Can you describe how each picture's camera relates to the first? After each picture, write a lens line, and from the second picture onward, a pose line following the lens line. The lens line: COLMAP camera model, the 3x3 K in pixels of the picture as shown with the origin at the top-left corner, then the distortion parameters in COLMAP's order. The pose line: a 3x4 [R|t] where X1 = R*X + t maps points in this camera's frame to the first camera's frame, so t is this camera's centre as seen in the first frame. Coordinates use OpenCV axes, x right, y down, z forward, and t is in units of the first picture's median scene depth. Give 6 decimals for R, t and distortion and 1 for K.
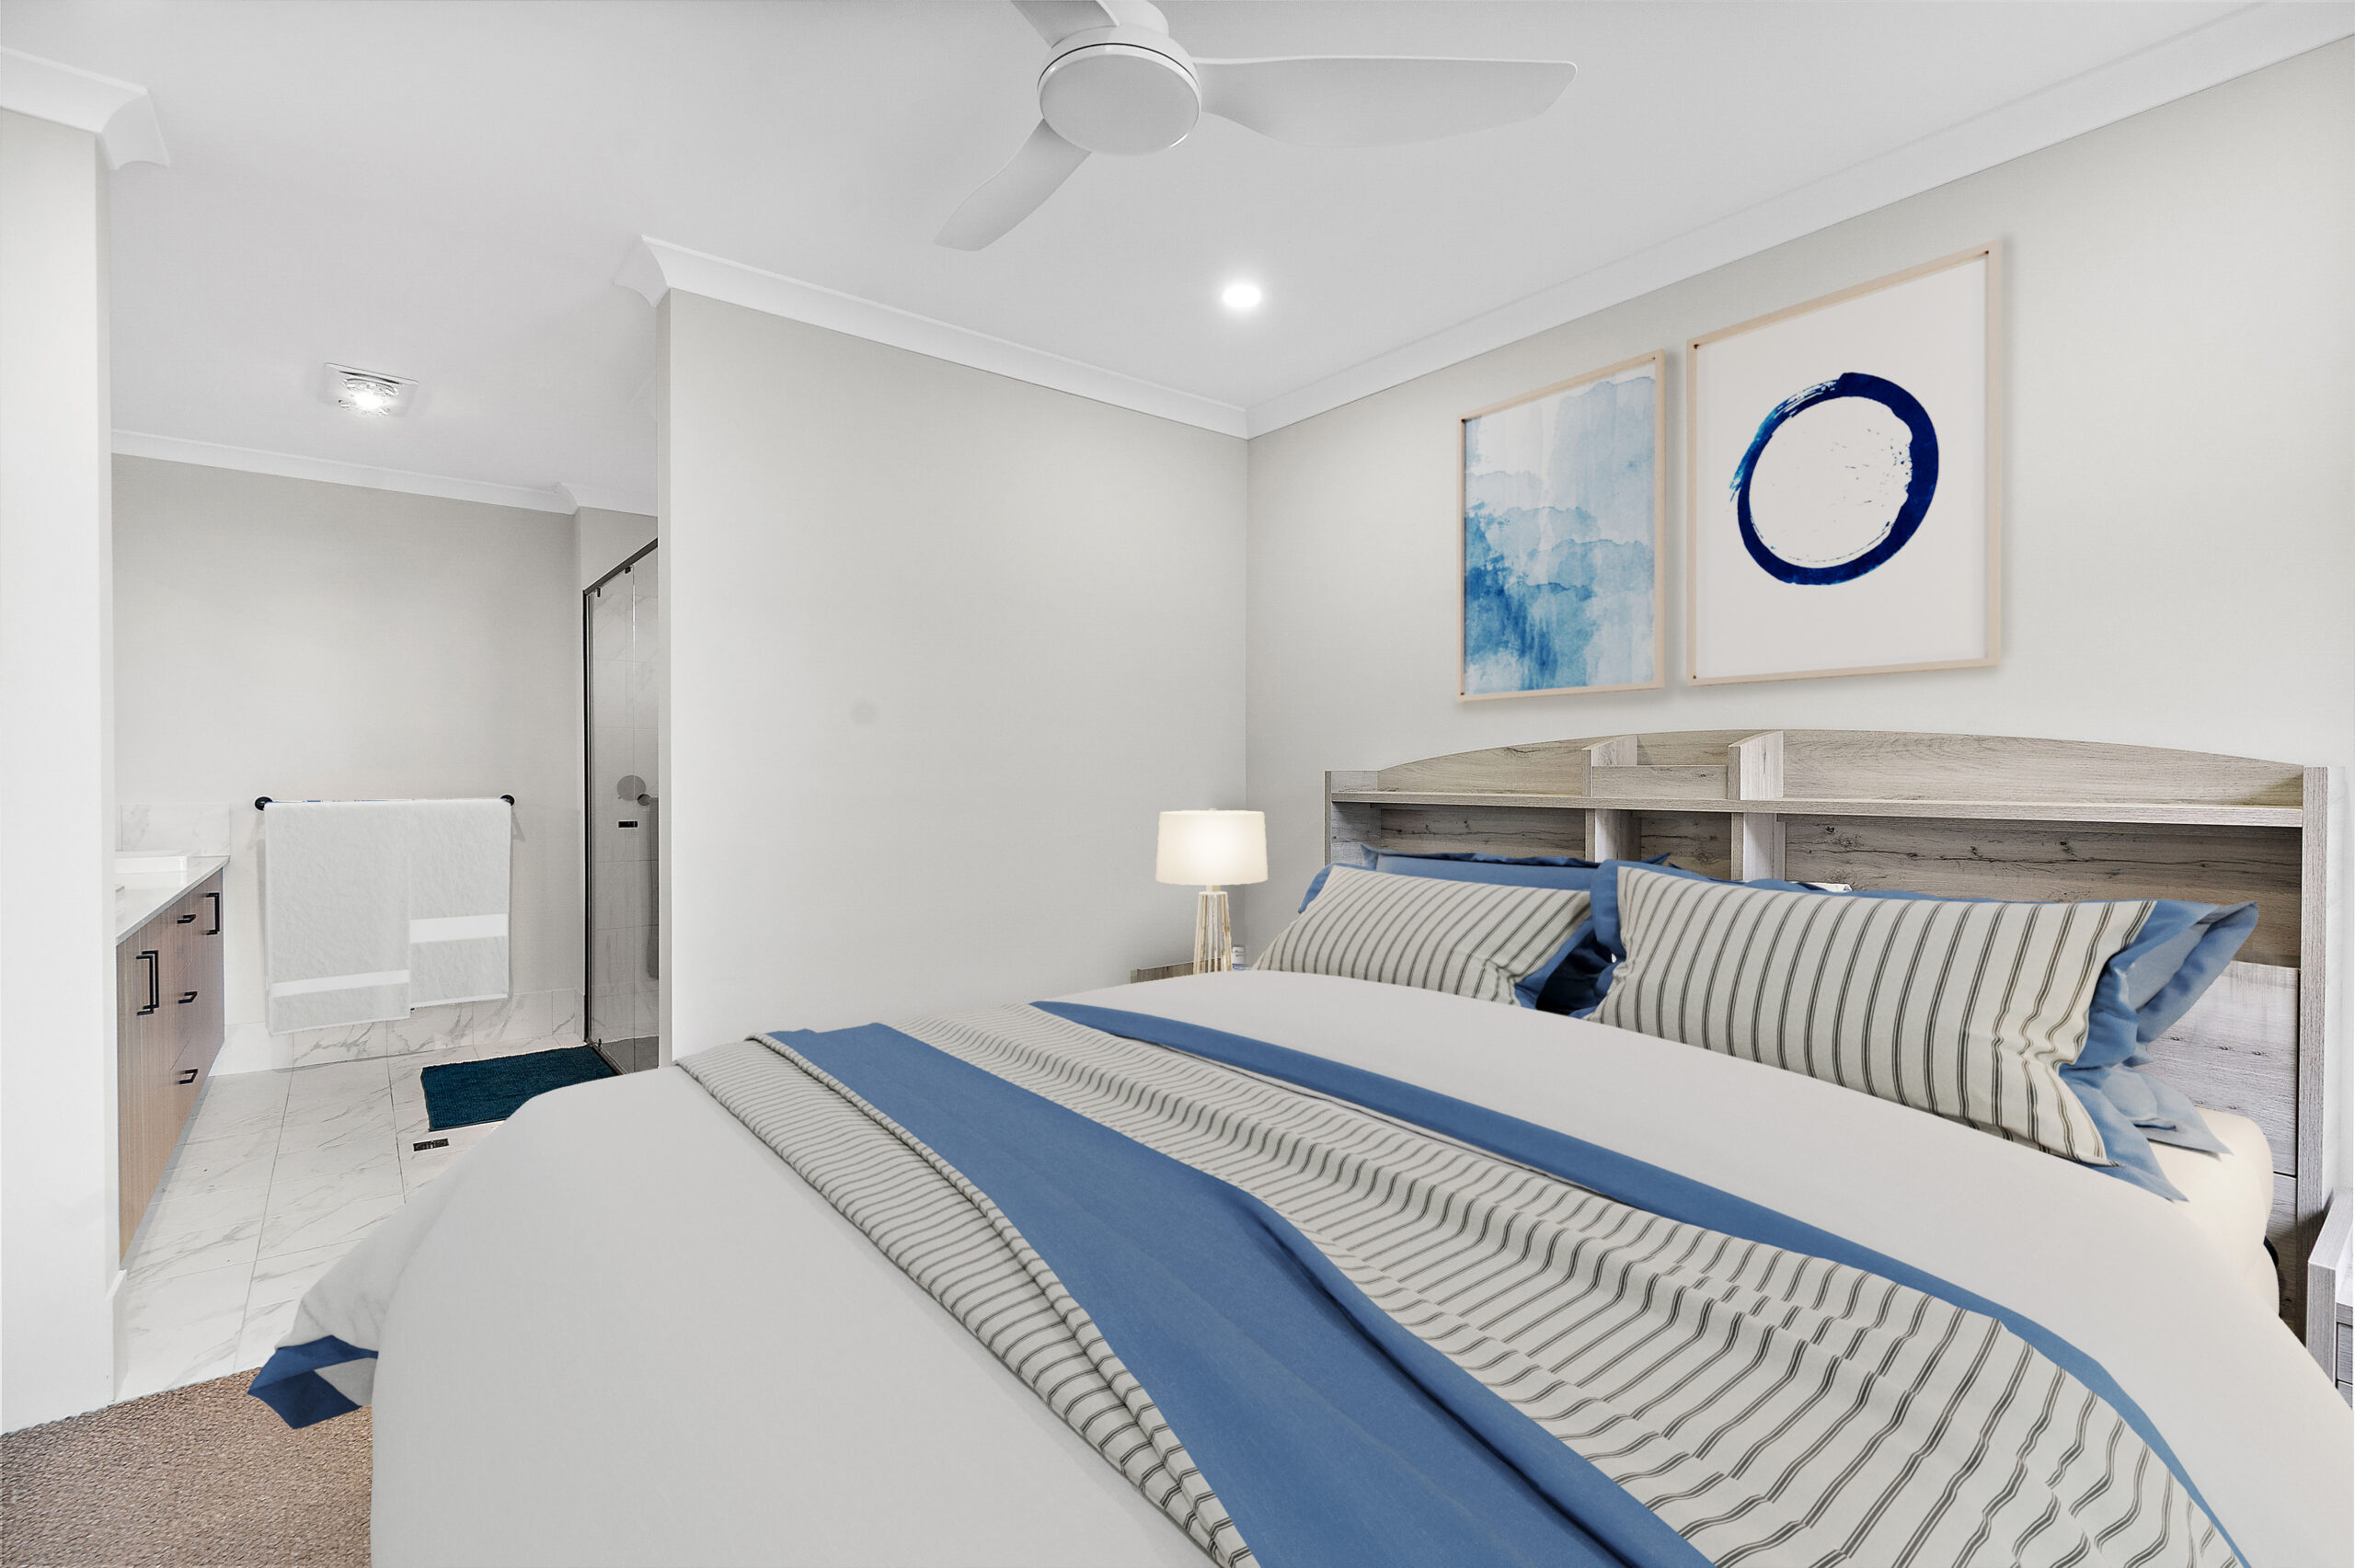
lens RADIAL K [[1050.6, 0, 1177.5], [0, 1050.6, 784.0], [0, 0, 1]] dist [-0.000063, 0.000320]
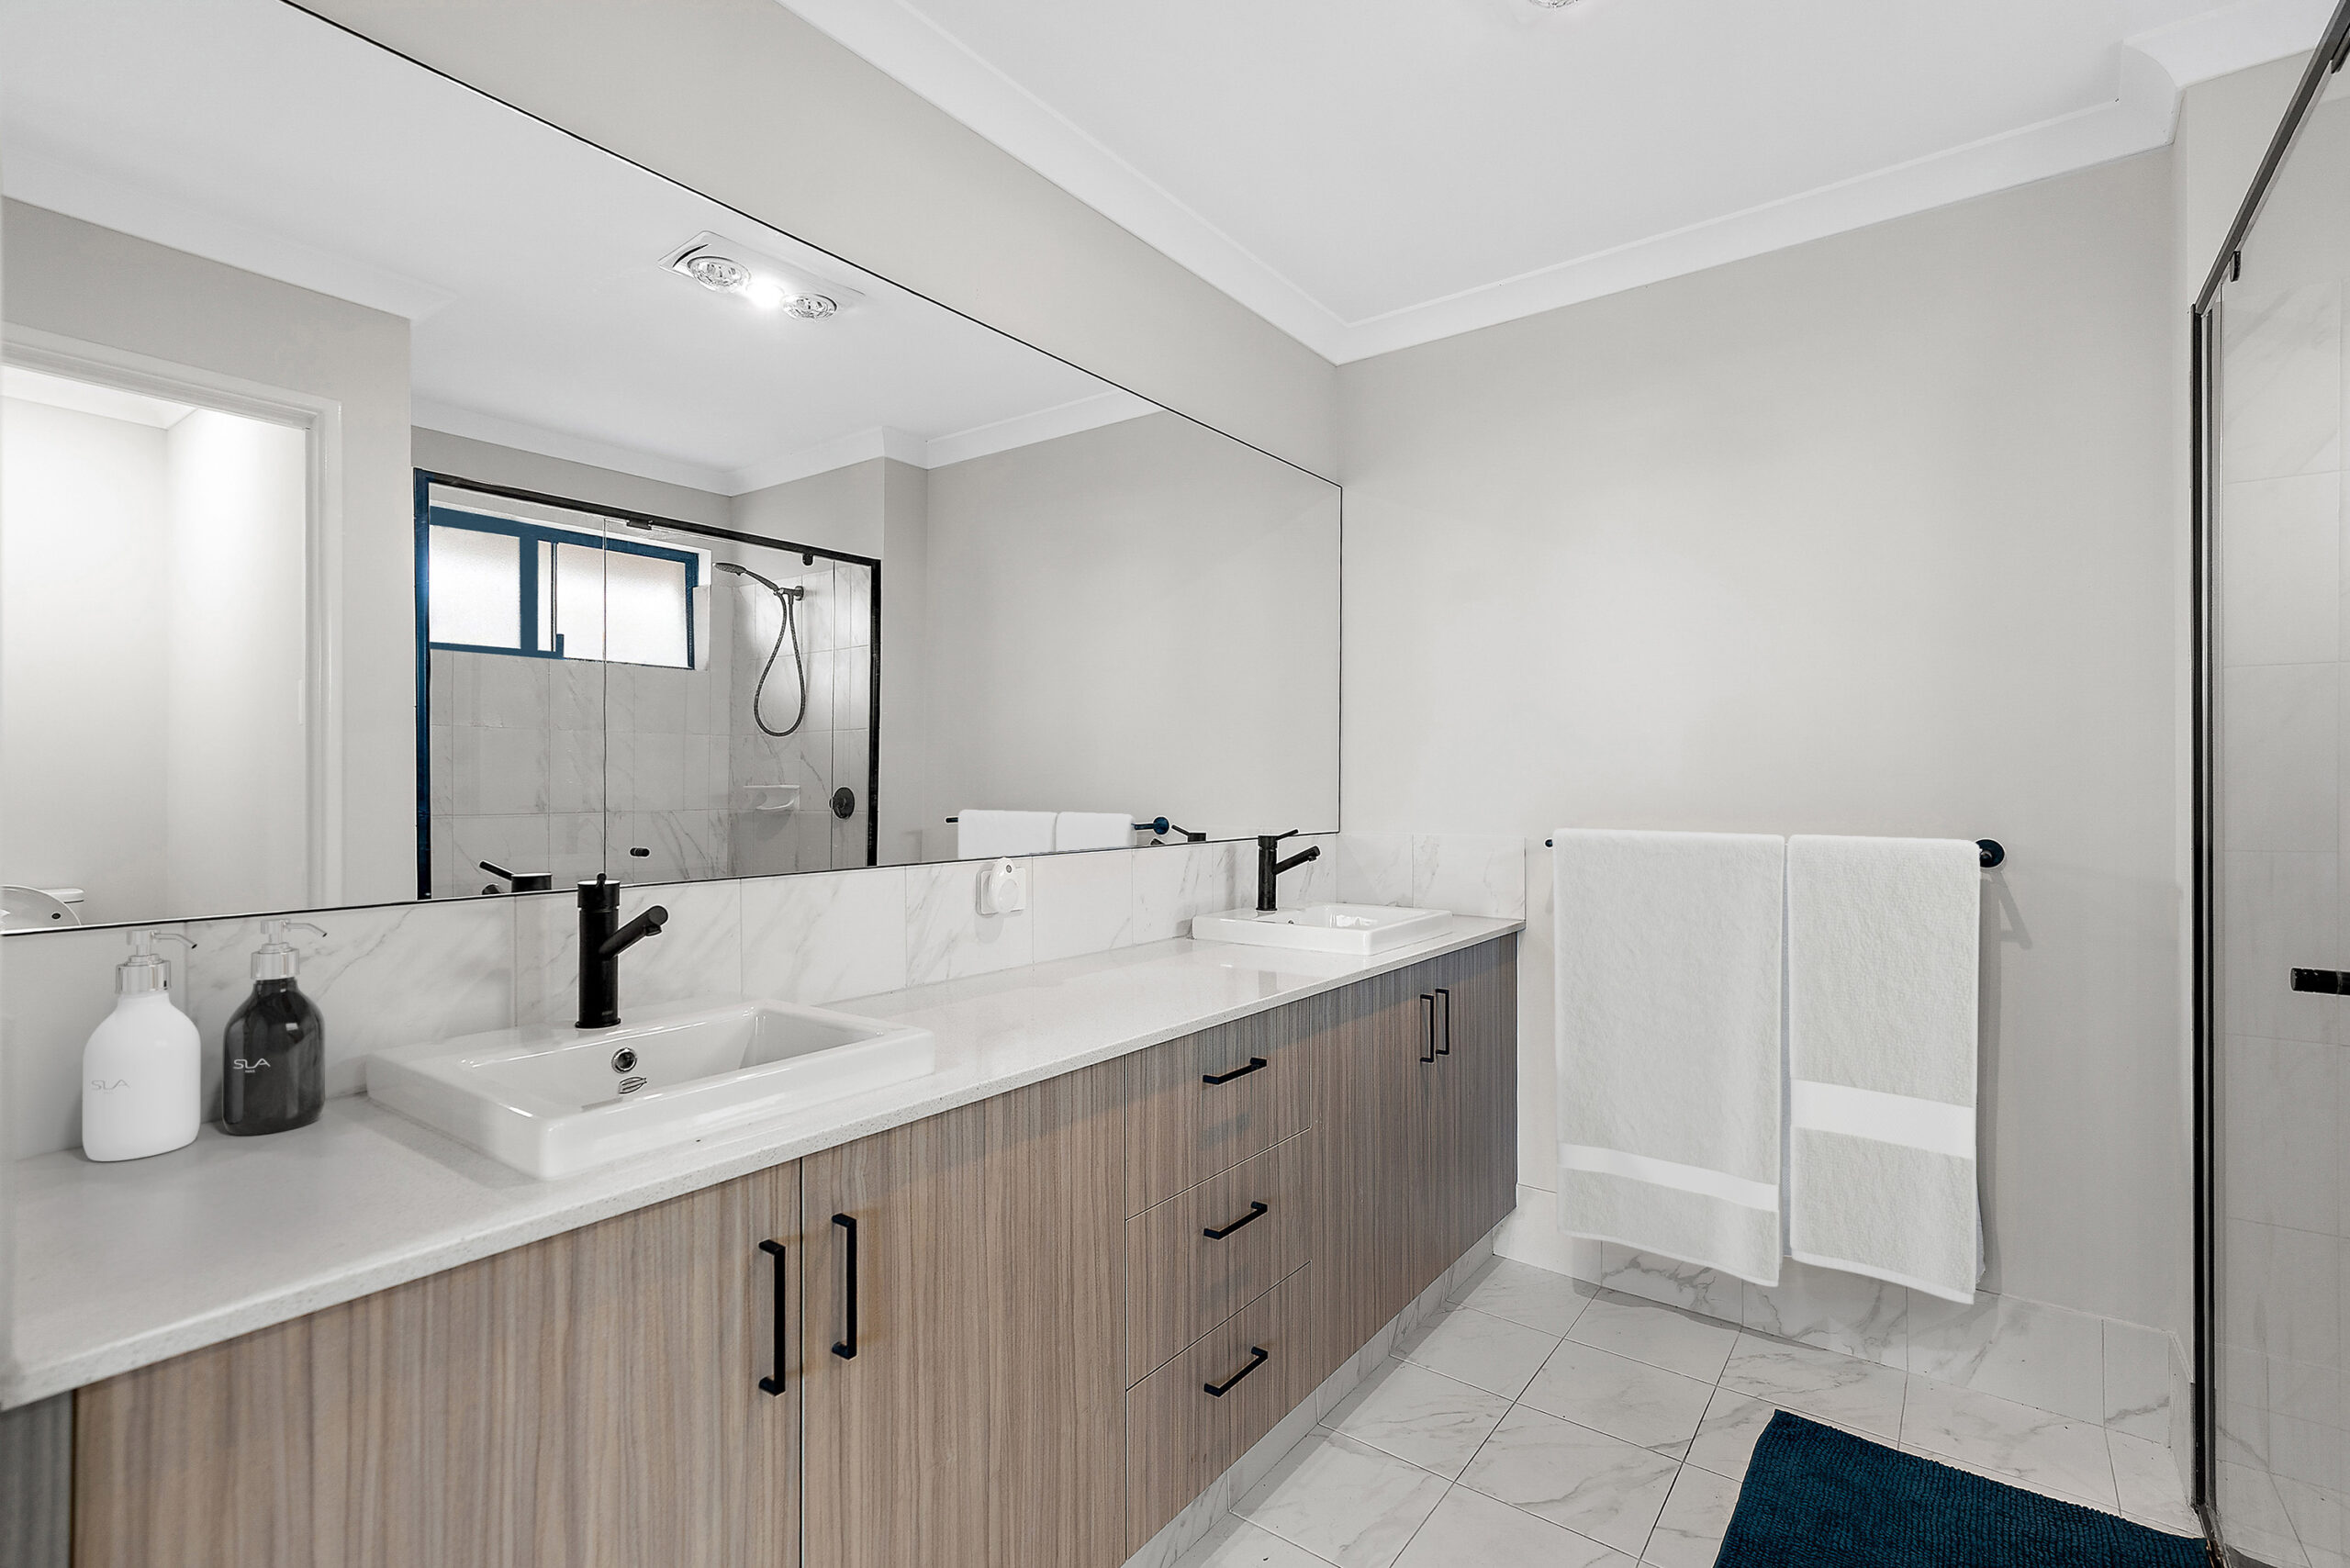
lens RADIAL K [[1048.5, 0, 1175.0], [0, 1048.5, 784.0], [0, 0, 1]] dist [-0.000063, 0.000320]
pose [[0.250737, -0.019827, -0.967852, -0.295997], [-0.015657, 0.999576, -0.024533, 0.002444], [0.967929, 0.021305, 0.250320, 0.564656]]
